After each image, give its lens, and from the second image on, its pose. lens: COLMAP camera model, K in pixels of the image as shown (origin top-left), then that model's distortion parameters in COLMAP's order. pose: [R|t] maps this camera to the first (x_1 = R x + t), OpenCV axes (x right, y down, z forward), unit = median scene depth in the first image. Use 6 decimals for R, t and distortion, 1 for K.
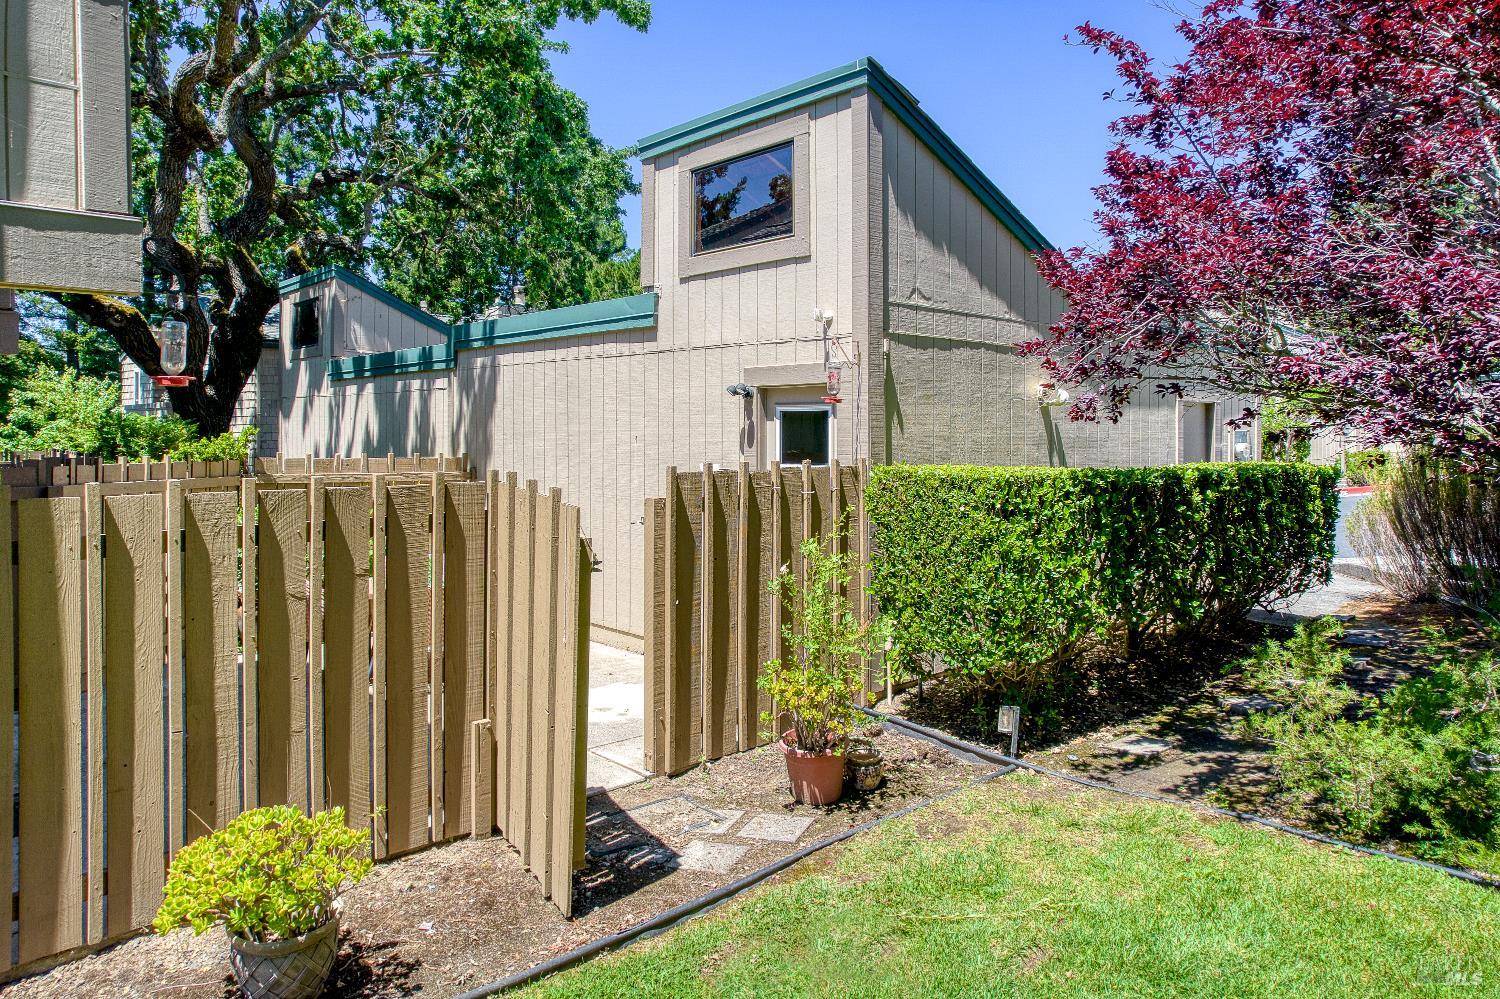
lens RADIAL K [[978.2, 0, 751.0], [0, 978.2, 428.2], [0, 0, 1]] dist [-0.090589, 0.088142]
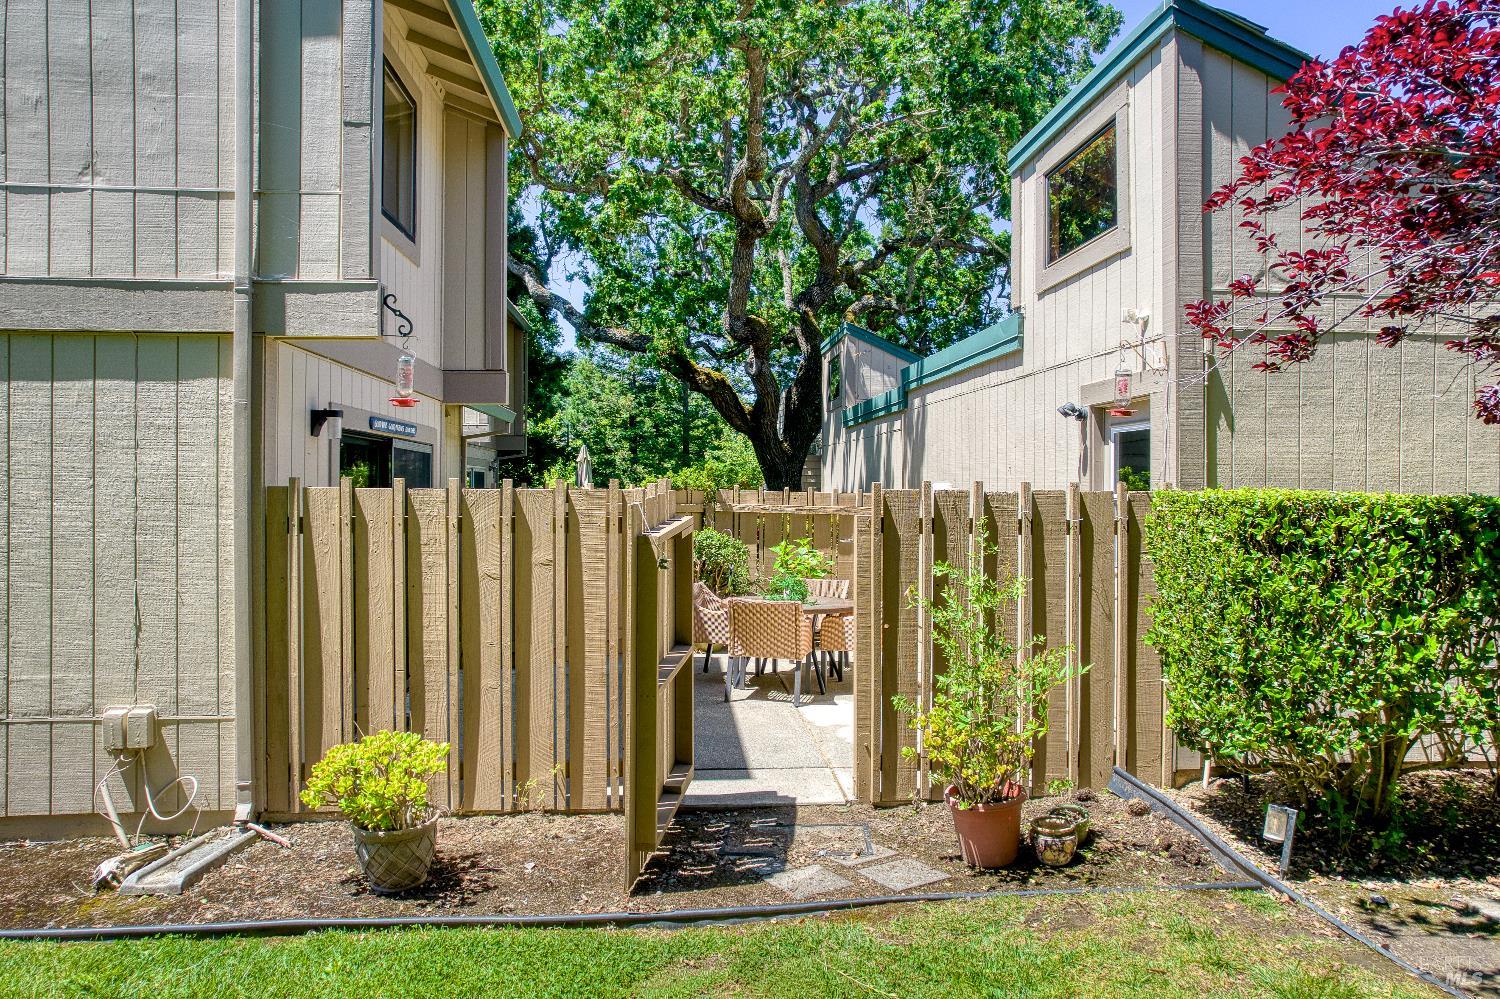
lens RADIAL K [[955.4, 0, 750.0], [0, 955.4, 499.5], [0, 0, 1]] dist [-0.041622, 0.003508]
pose [[0.792167, 0.012499, -0.610176, 0.379813], [-0.004472, 0.999882, 0.014677, 0.040727], [0.610288, -0.008898, 0.792130, 0.174805]]
